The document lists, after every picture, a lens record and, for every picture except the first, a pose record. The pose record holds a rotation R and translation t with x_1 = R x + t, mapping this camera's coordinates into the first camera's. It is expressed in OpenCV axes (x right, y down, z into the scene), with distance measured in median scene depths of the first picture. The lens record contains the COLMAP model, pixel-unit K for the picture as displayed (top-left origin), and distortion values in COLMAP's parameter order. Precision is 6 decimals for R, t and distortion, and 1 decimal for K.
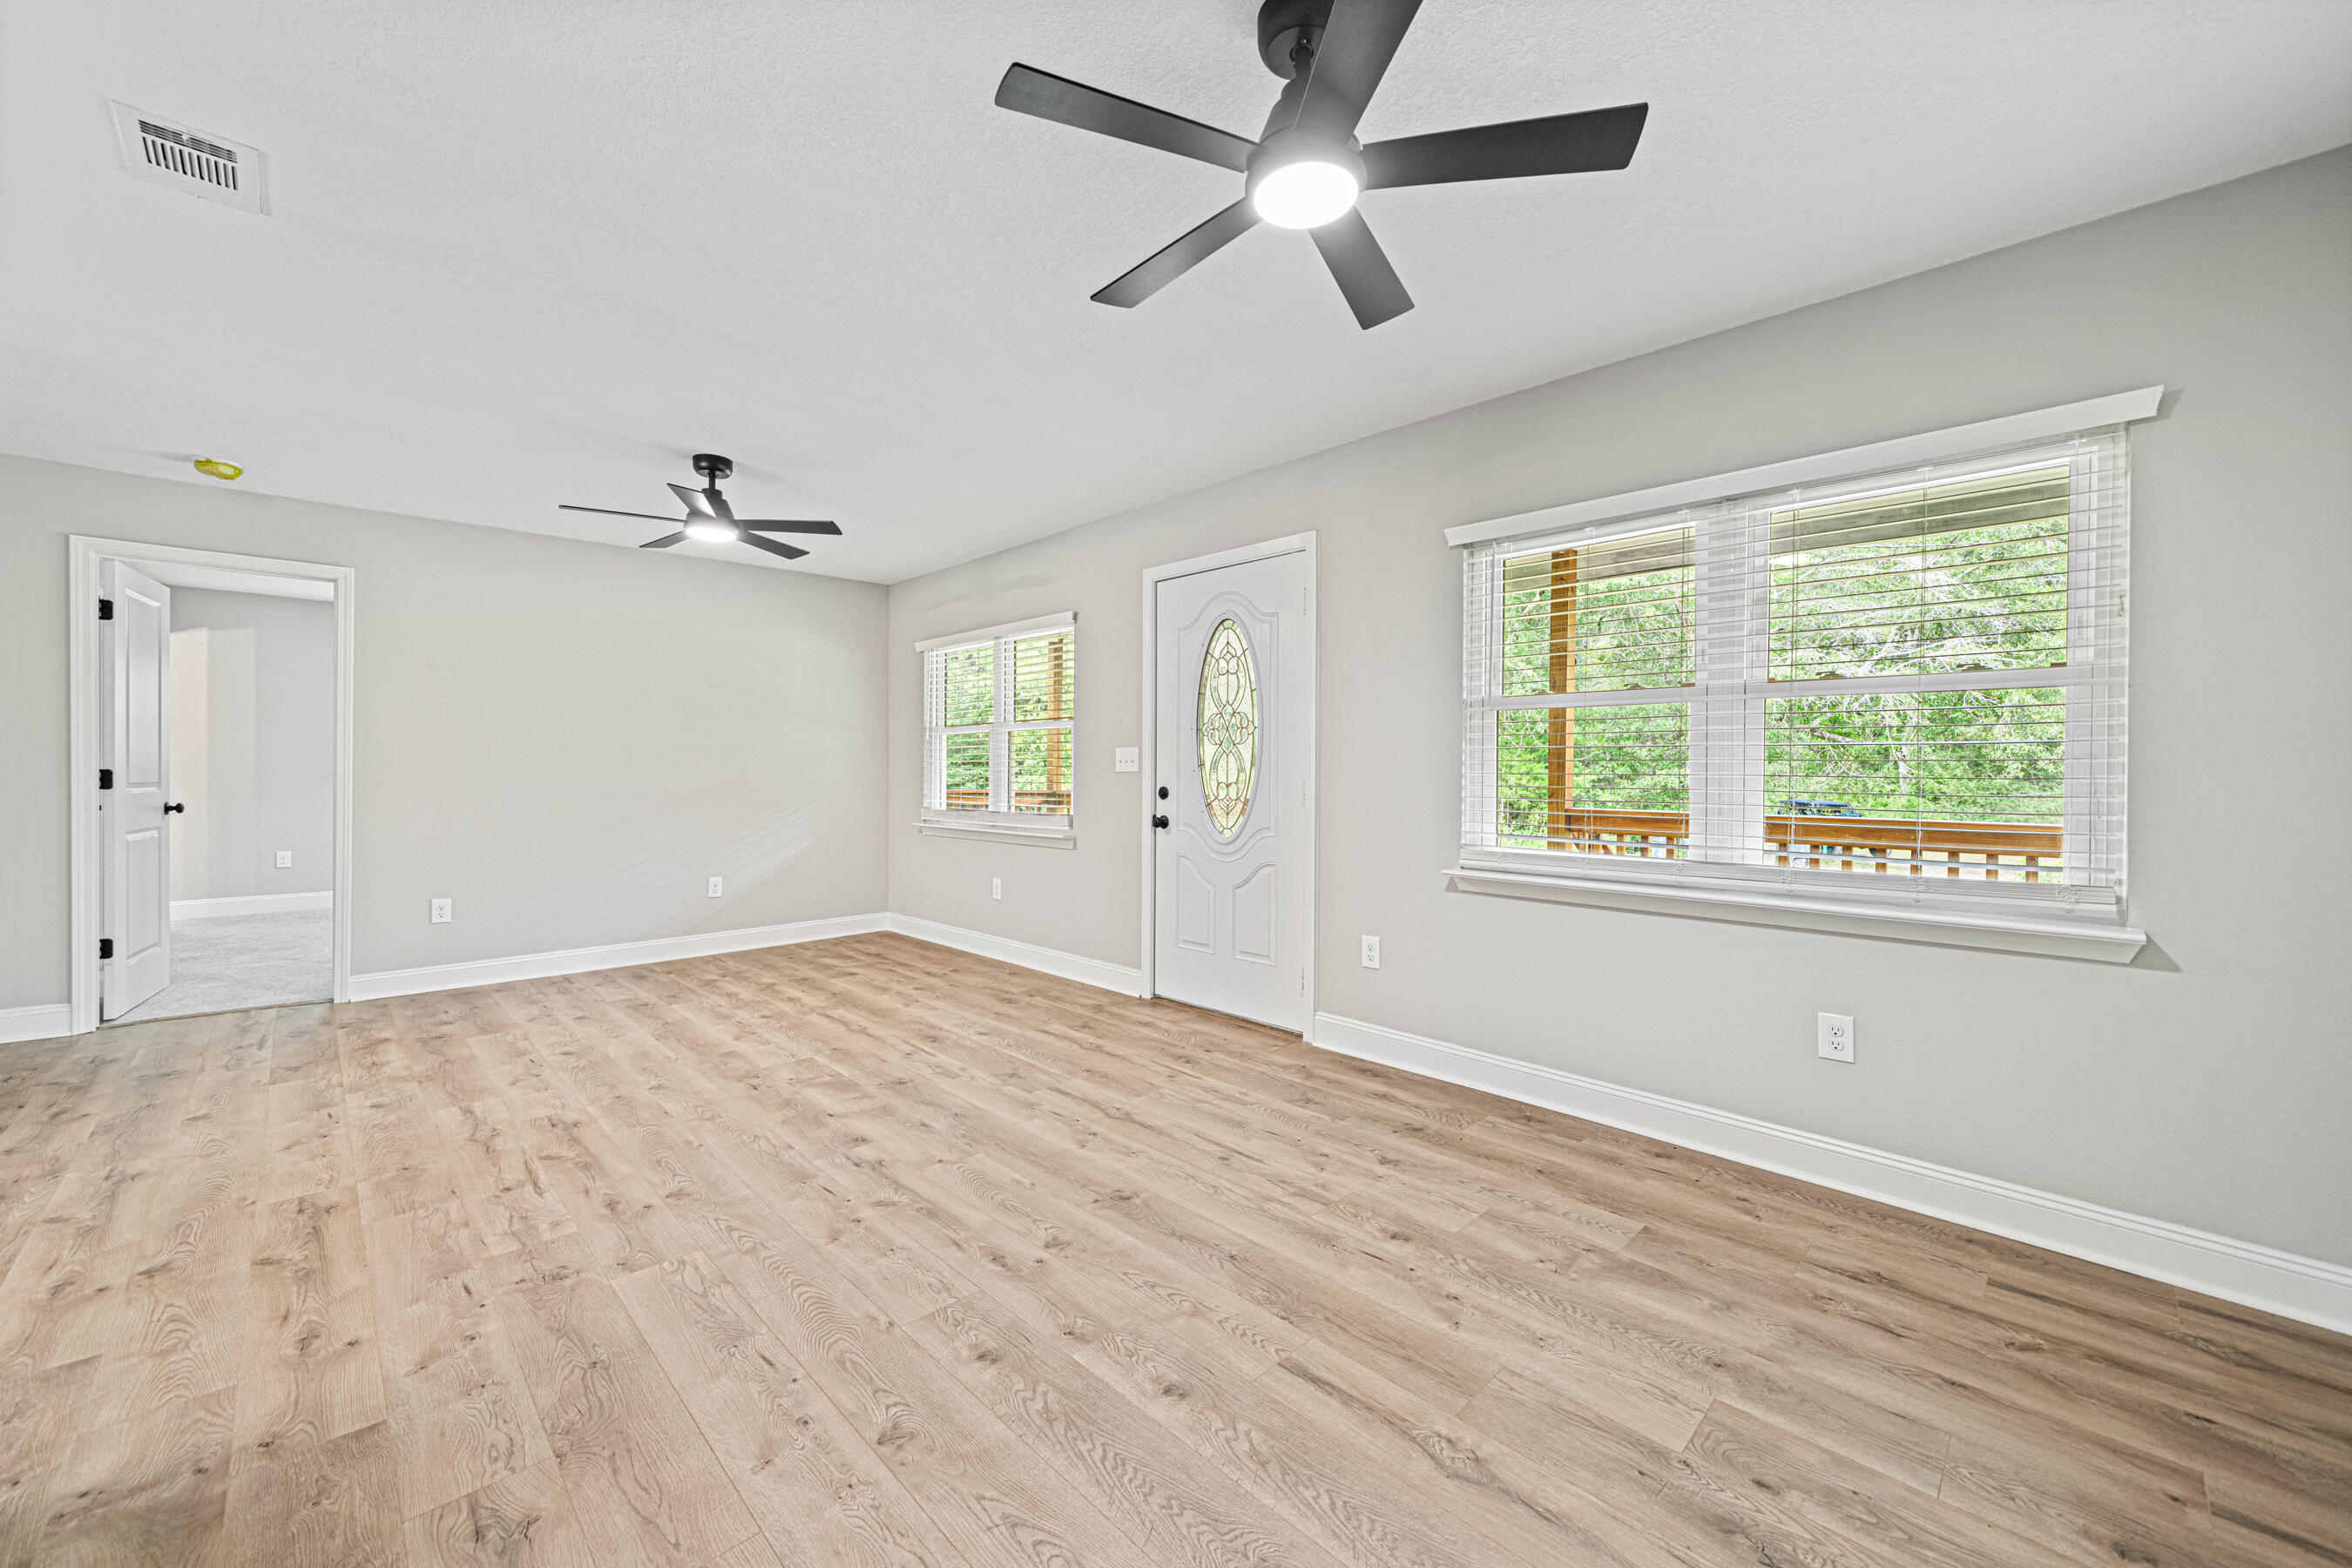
lens RADIAL K [[909.6, 0, 1176.0], [0, 909.6, 784.0], [0, 0, 1]] dist [-0.001014, 0.000407]
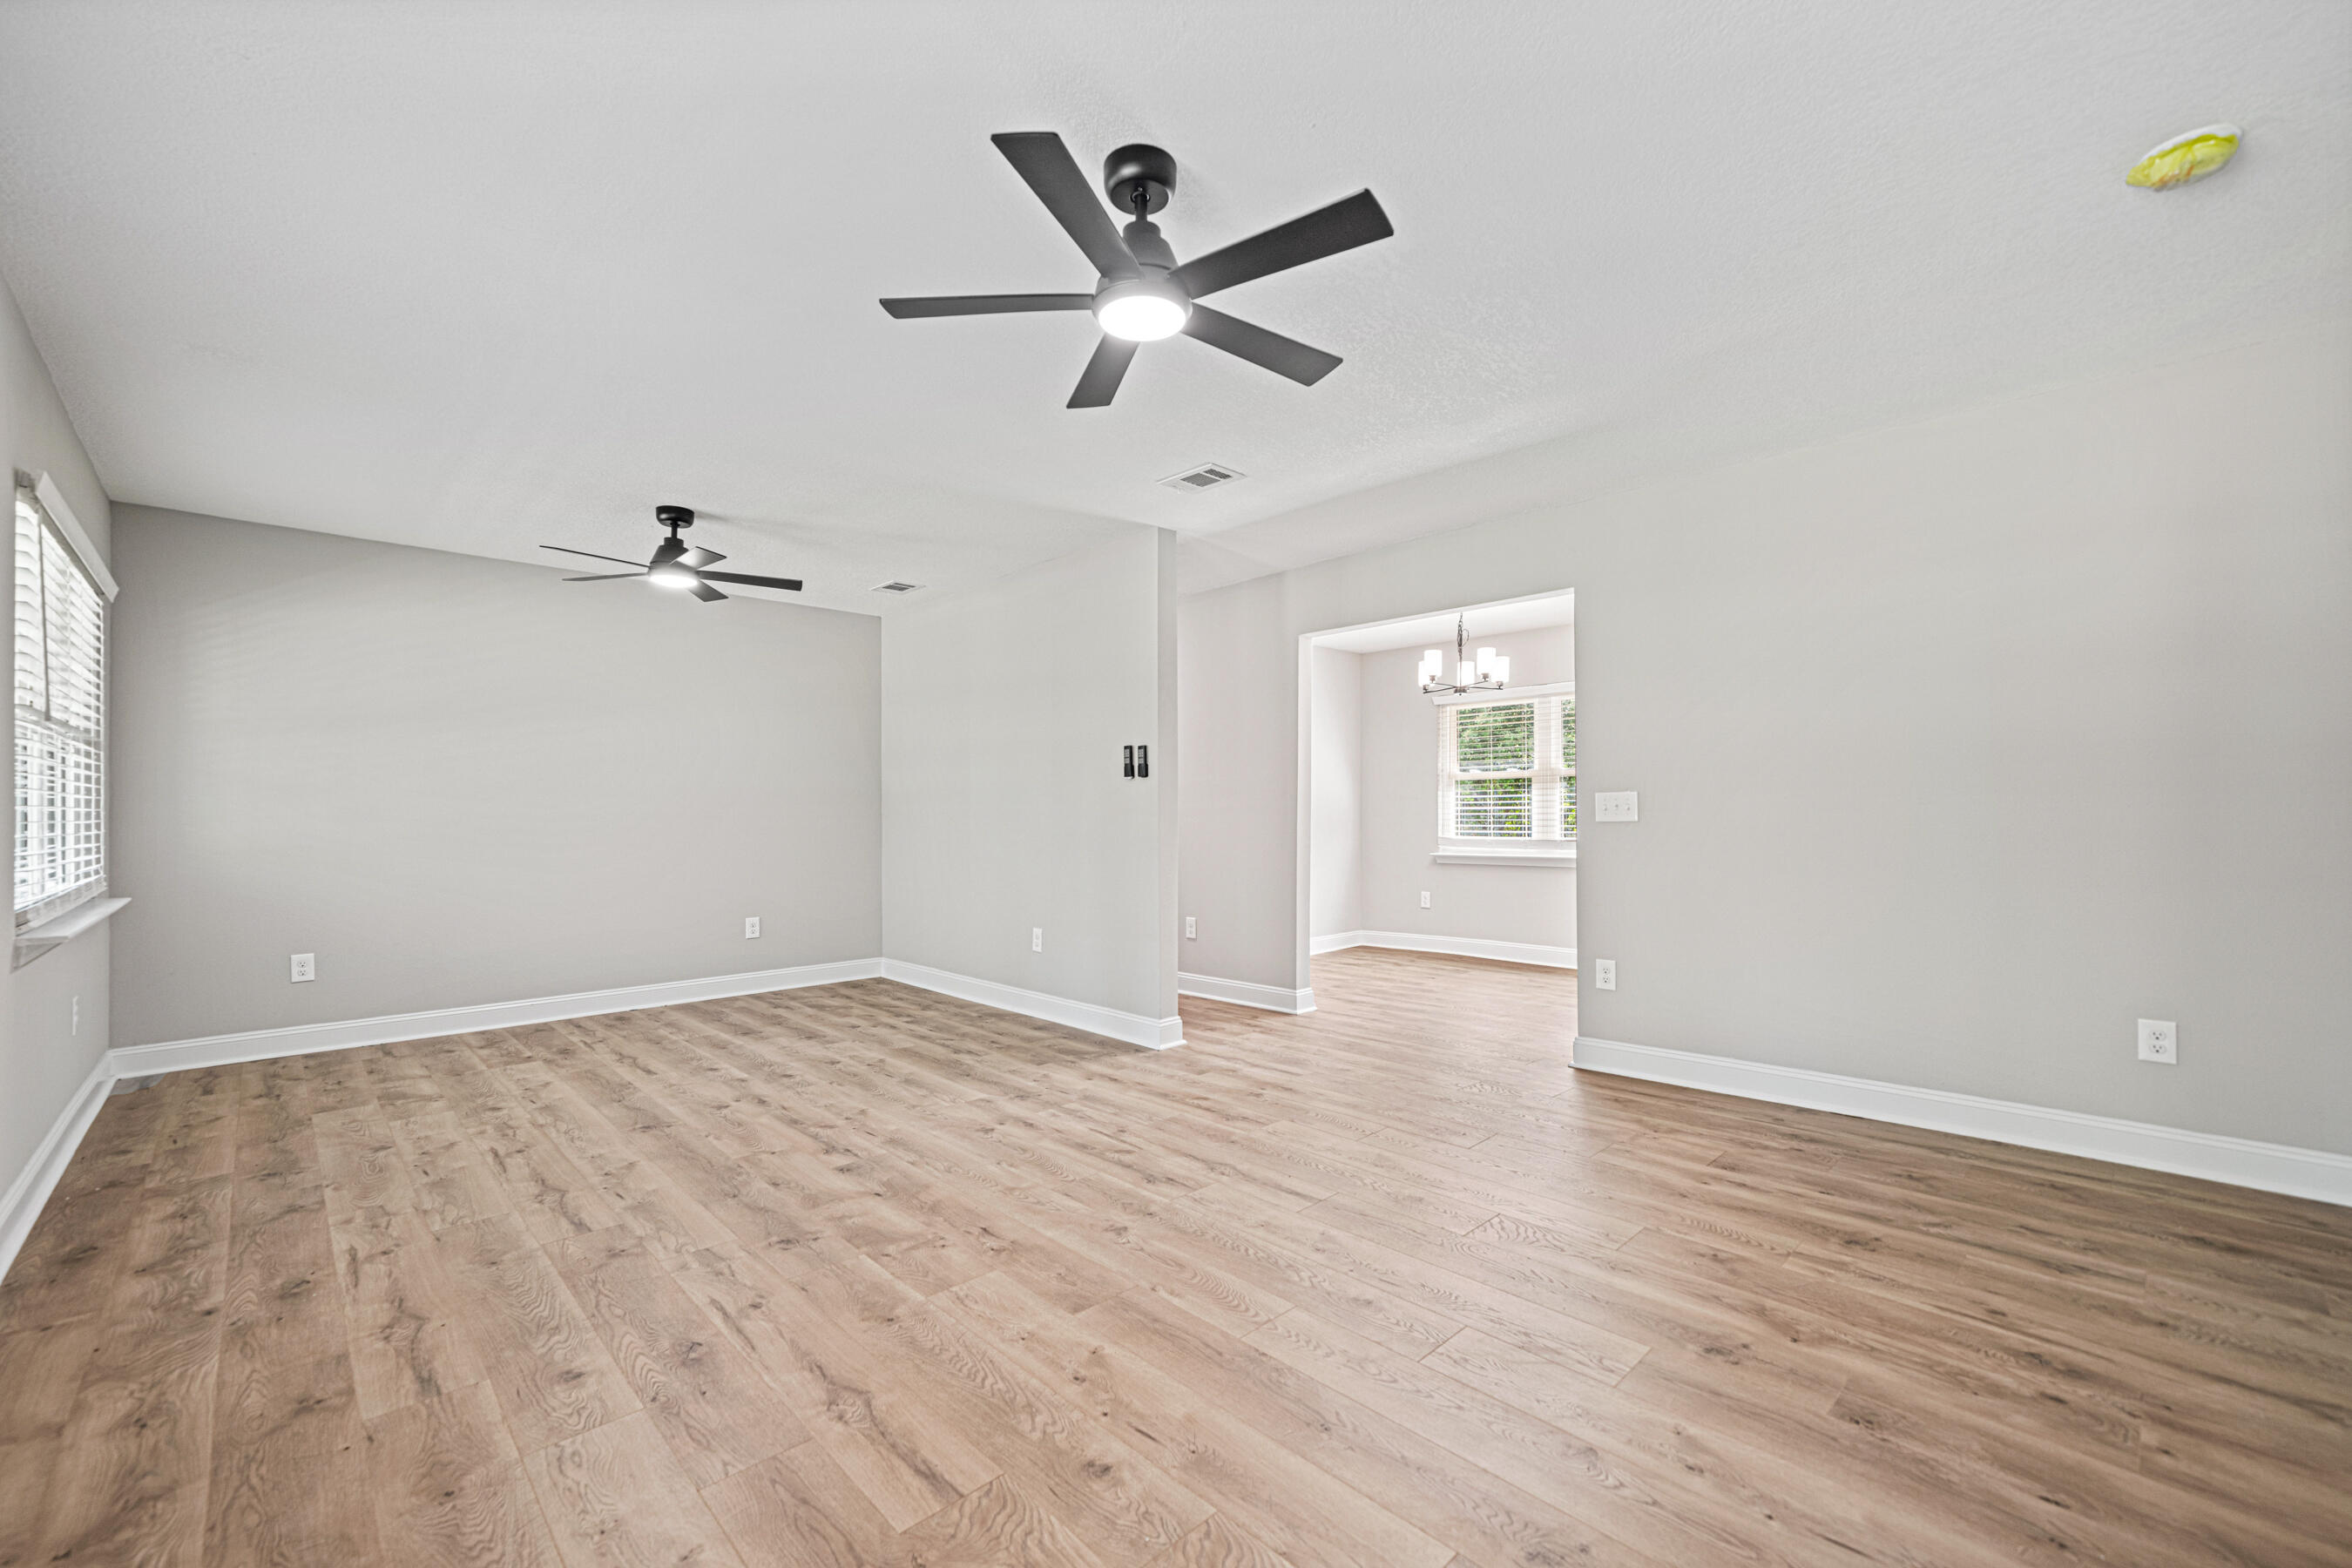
lens RADIAL K [[942.8, 0, 1167.9], [0, 942.8, 805.5], [0, 0, 1]] dist [-0.001339, 0.000045]
pose [[-0.999946, 0.002164, 0.010133, -0.678428], [0.002269, 0.999943, 0.010406, -0.019846], [-0.010110, 0.010428, -0.999895, 1.927701]]
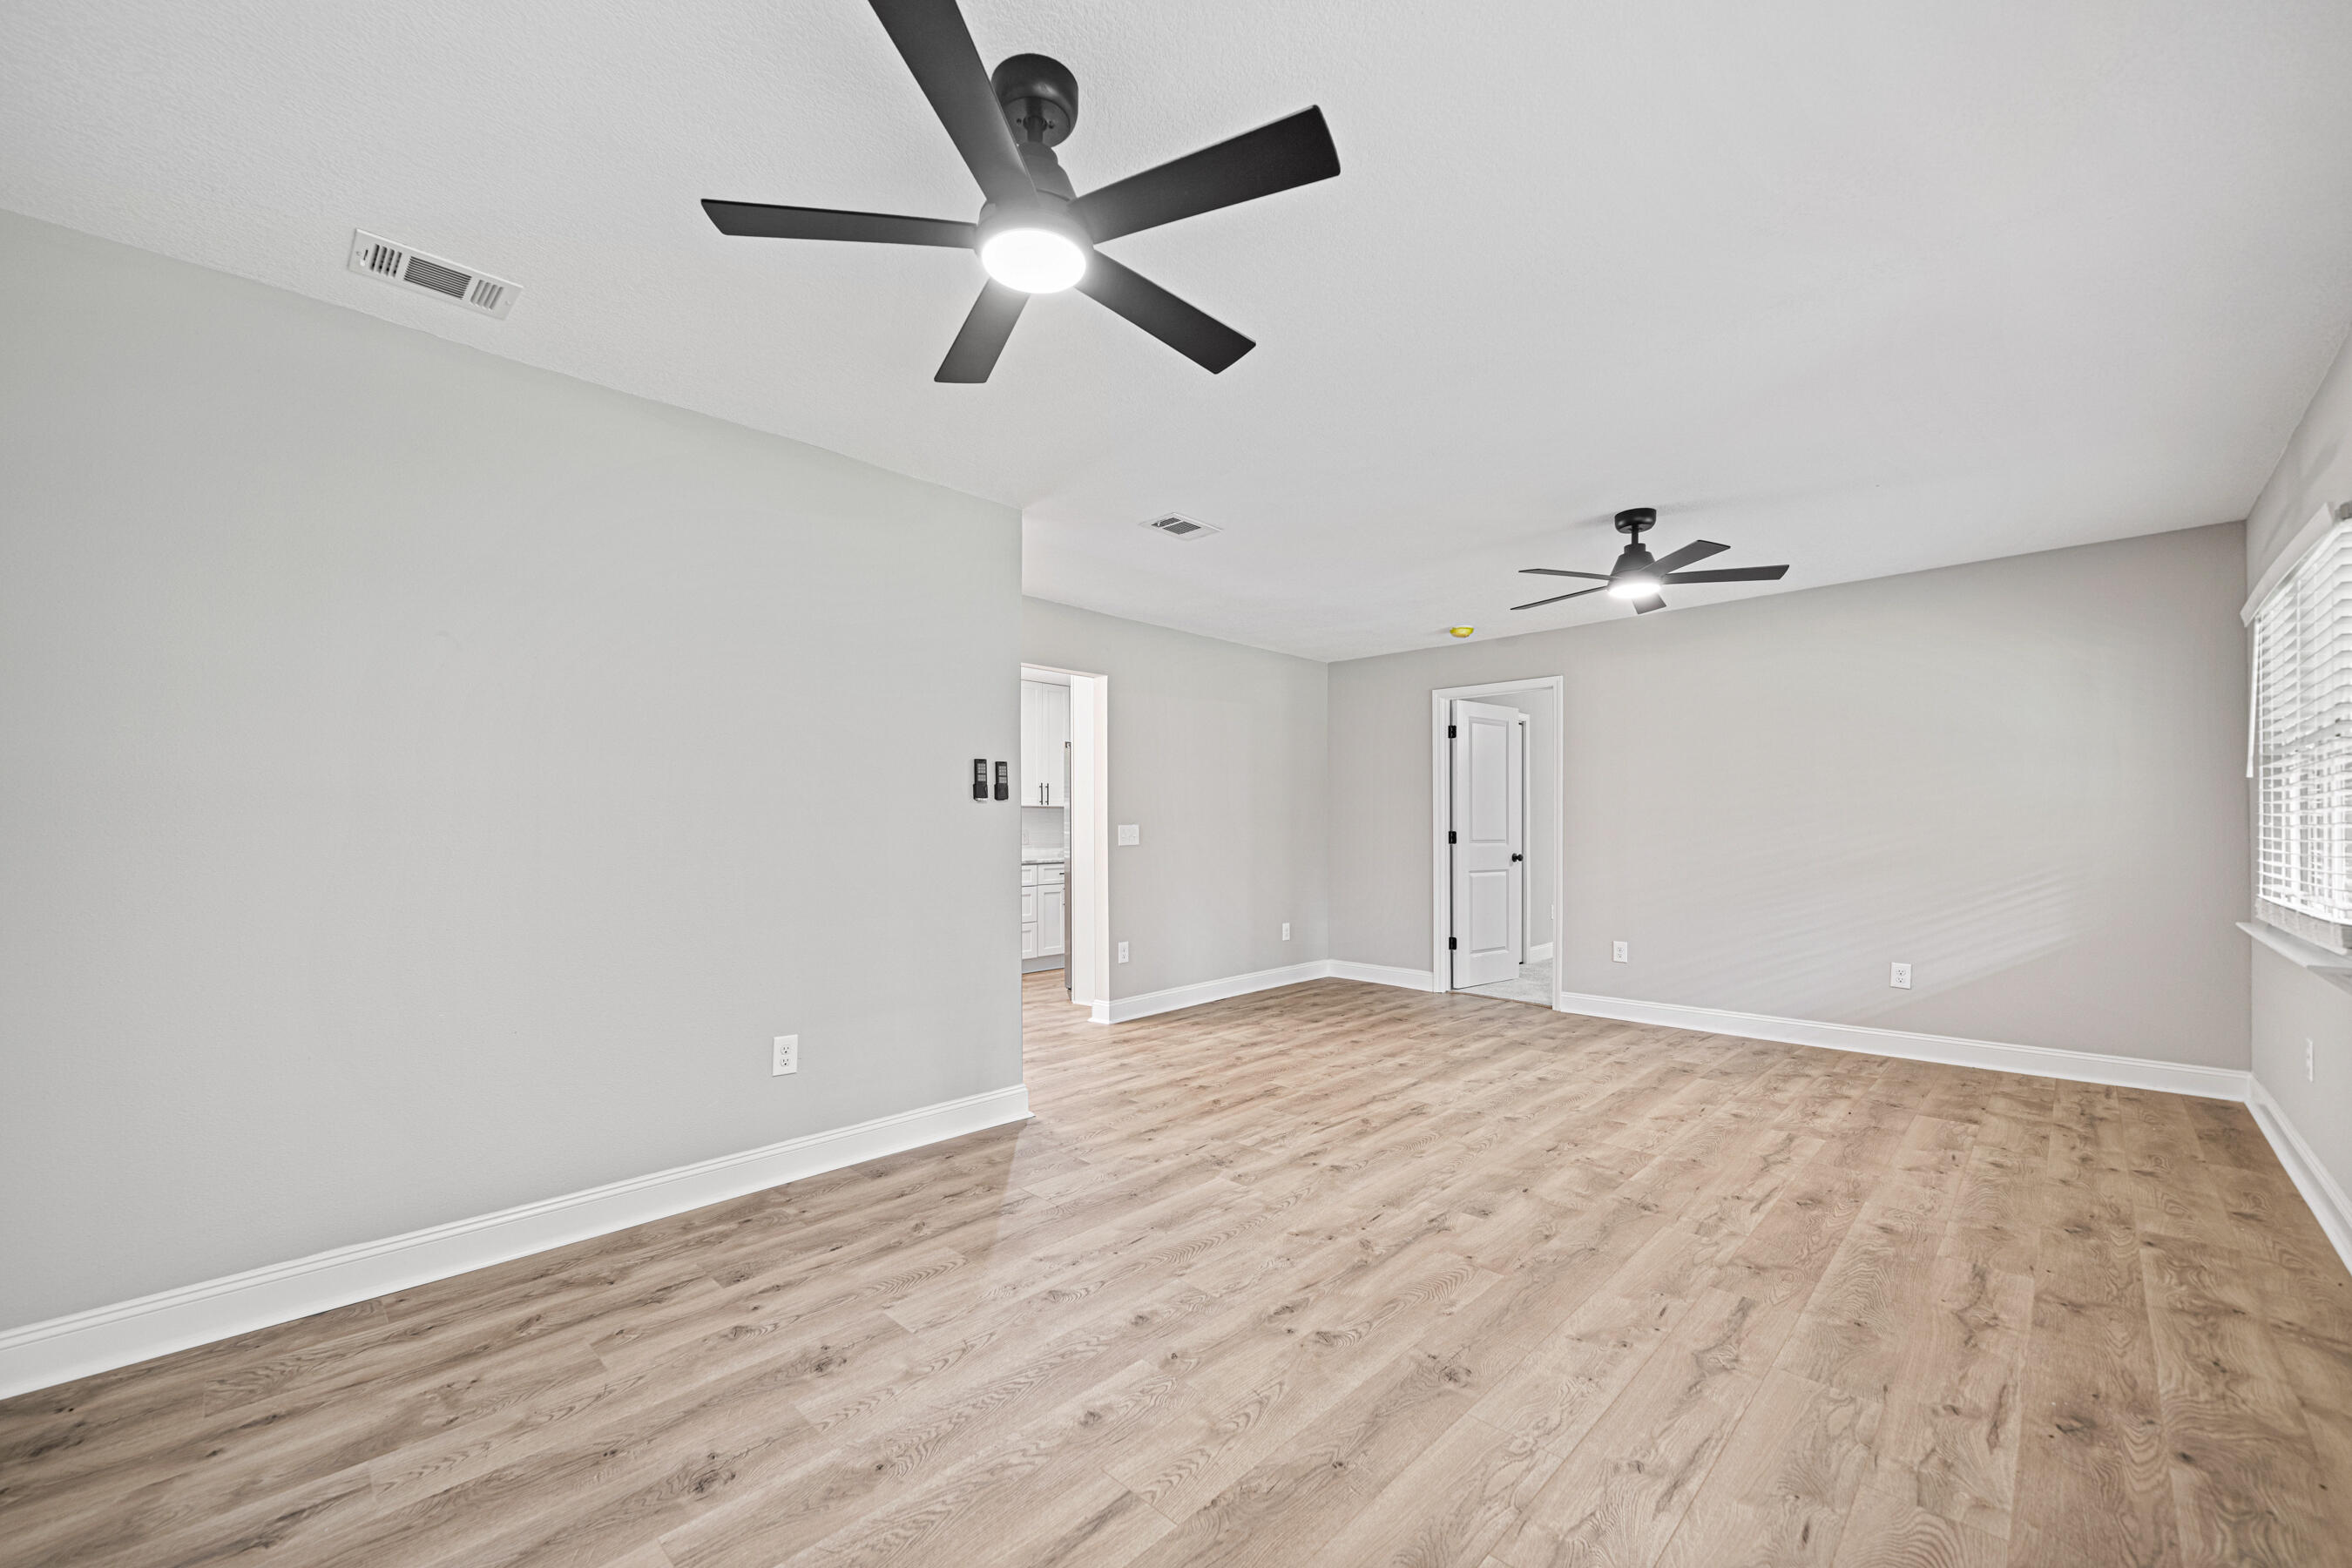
lens RADIAL K [[924.5, 0, 1133.8], [0, 924.5, 836.6], [0, 0, 1]] dist [-0.002225, 0.000042]
pose [[-0.002237, 0.005879, -0.999980, 0.607254], [-0.014743, 0.999874, 0.005911, -0.011133], [0.999889, 0.014756, -0.002150, 0.588979]]
